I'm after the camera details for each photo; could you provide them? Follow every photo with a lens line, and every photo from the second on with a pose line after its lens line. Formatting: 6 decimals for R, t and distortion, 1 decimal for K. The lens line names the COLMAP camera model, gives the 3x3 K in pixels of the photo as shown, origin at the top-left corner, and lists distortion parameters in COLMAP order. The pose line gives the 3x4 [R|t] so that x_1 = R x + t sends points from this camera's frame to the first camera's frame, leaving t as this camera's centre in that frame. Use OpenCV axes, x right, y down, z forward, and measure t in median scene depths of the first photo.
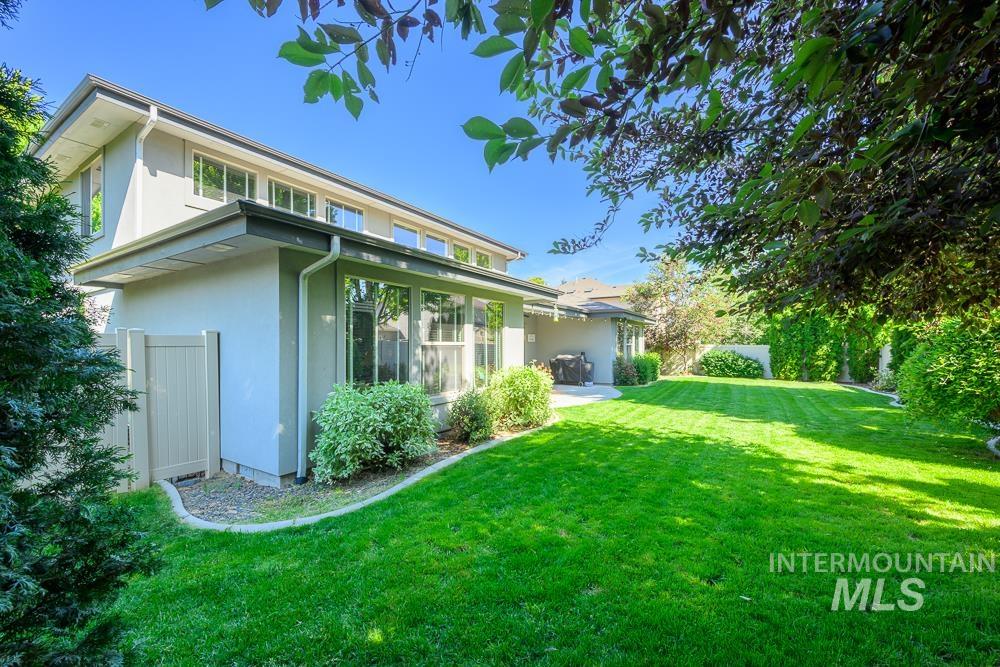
lens RADIAL K [[392.0, 0, 504.2], [0, 392.0, 336.7], [0, 0, 1]] dist [-0.000055, -0.000035]
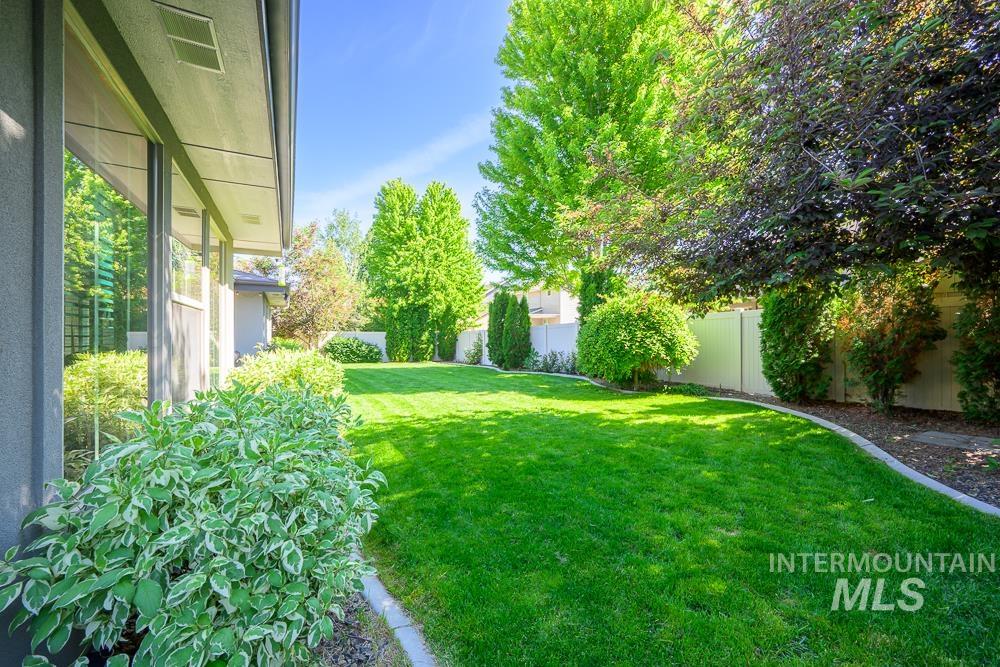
lens RADIAL K [[392.0, 0, 504.2], [0, 392.0, 336.7], [0, 0, 1]] dist [-0.000055, -0.000035]
pose [[0.492645, -0.003747, 0.870222, -0.132742], [-0.015344, 0.999798, 0.012991, 0.017001], [-0.870095, -0.019752, 0.492488, 0.174343]]
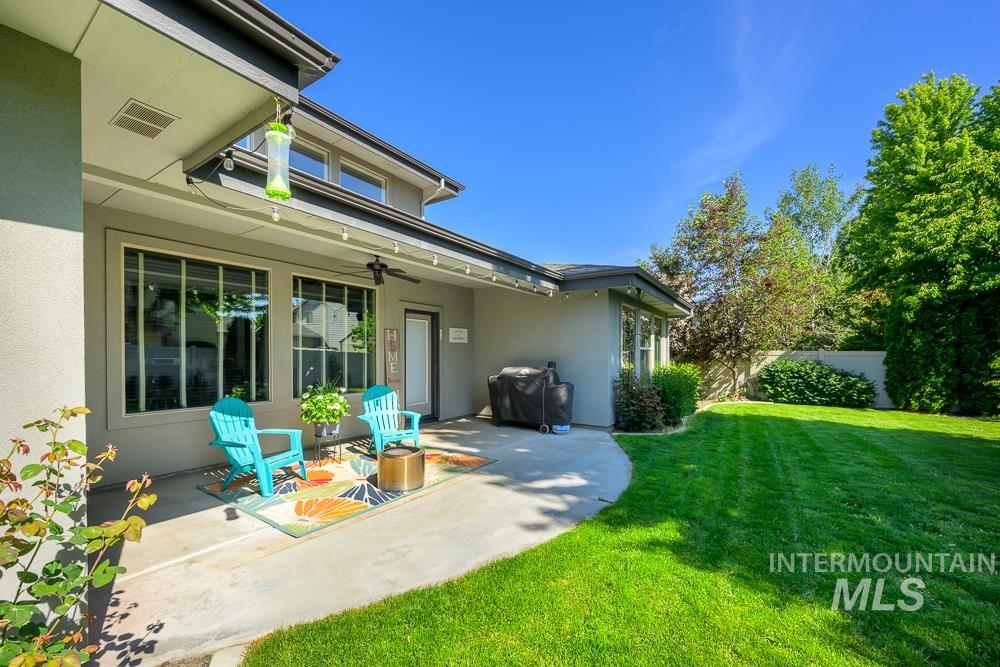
lens RADIAL K [[400.5, 0, 499.9], [0, 400.5, 356.5], [0, 0, 1]] dist [-0.001230, -0.000180]
pose [[0.999550, 0.001436, -0.029956, 0.125391], [-0.000722, 0.999716, 0.023803, 0.016795], [0.029982, -0.023770, 0.999268, 0.412249]]
